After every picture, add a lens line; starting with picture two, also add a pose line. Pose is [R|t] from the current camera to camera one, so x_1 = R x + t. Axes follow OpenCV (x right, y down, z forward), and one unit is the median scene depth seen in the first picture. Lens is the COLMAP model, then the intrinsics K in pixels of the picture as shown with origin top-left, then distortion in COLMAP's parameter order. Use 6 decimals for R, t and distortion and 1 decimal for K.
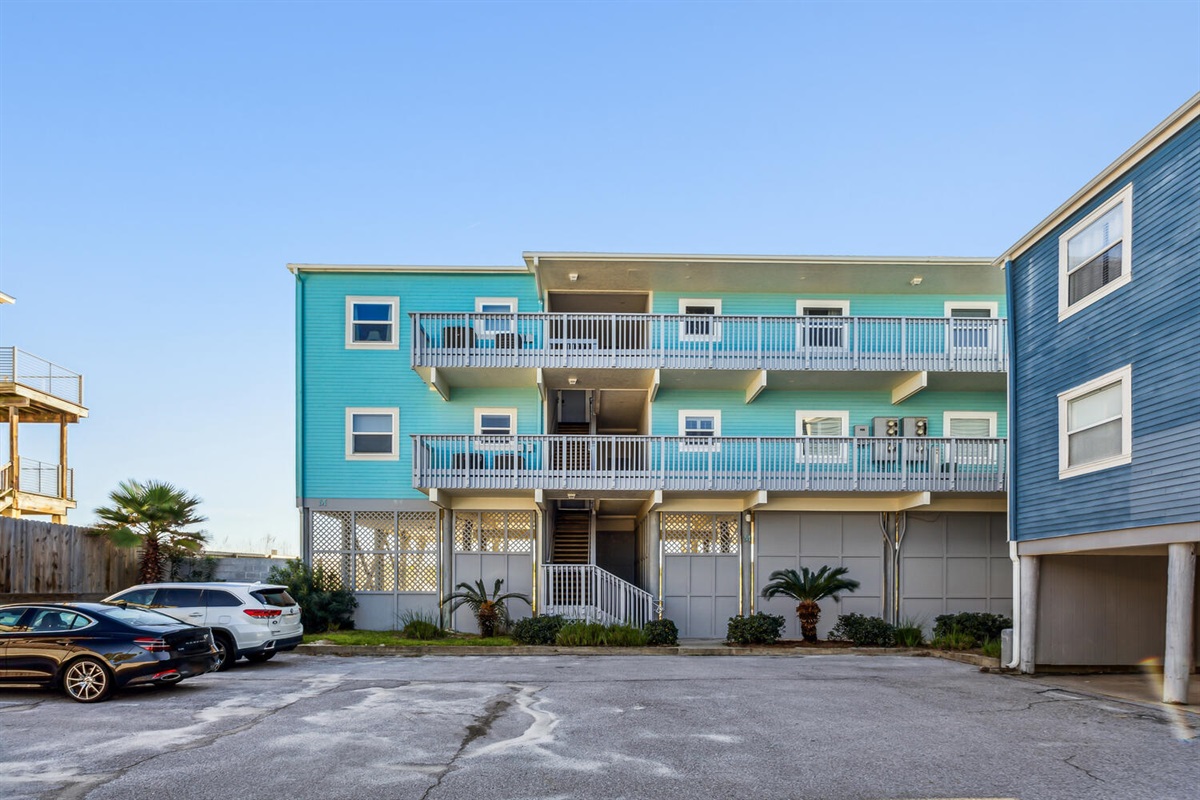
lens RADIAL K [[619.9, 0, 600.0], [0, 619.9, 400.0], [0, 0, 1]] dist [0.003269, 0.000568]
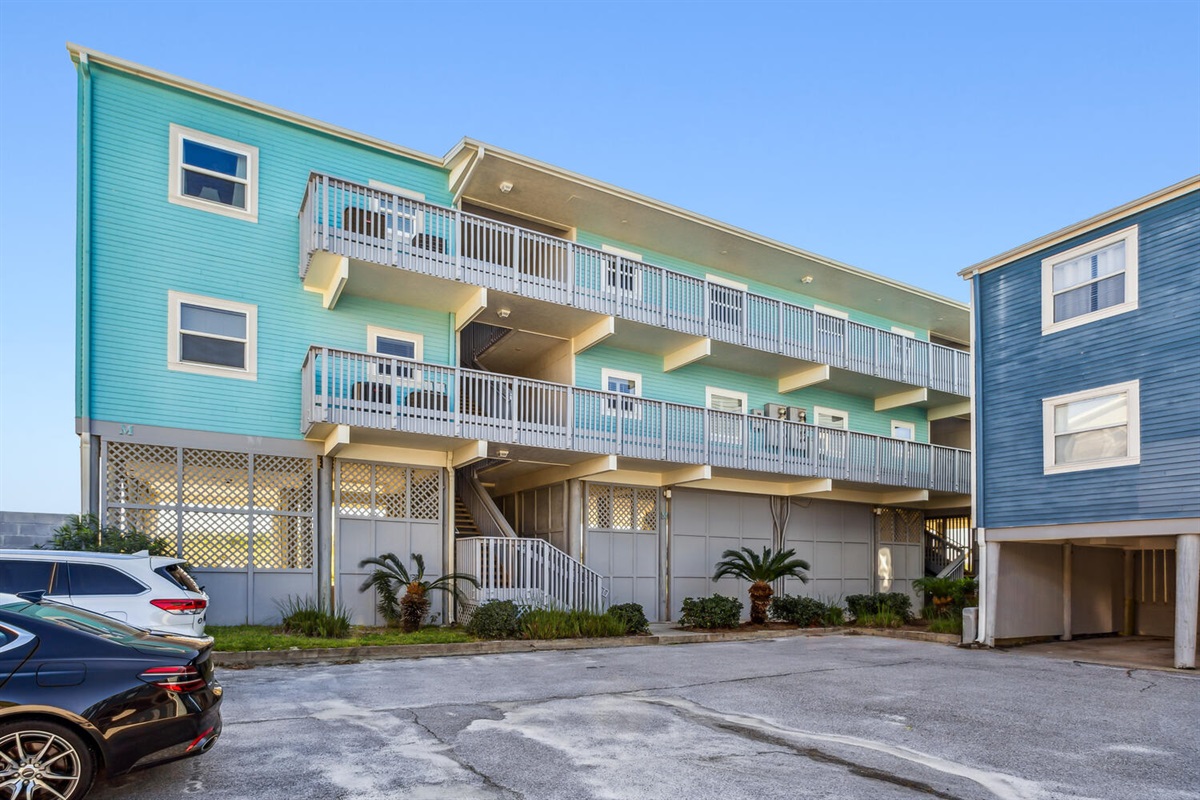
lens RADIAL K [[642.4, 0, 600.0], [0, 642.4, 400.0], [0, 0, 1]] dist [-0.004872, 0.000772]
pose [[0.890652, 0.123317, 0.437644, -0.396778], [-0.140733, 0.990020, 0.007443, 0.080348], [-0.432358, -0.068220, 0.899118, 0.260051]]
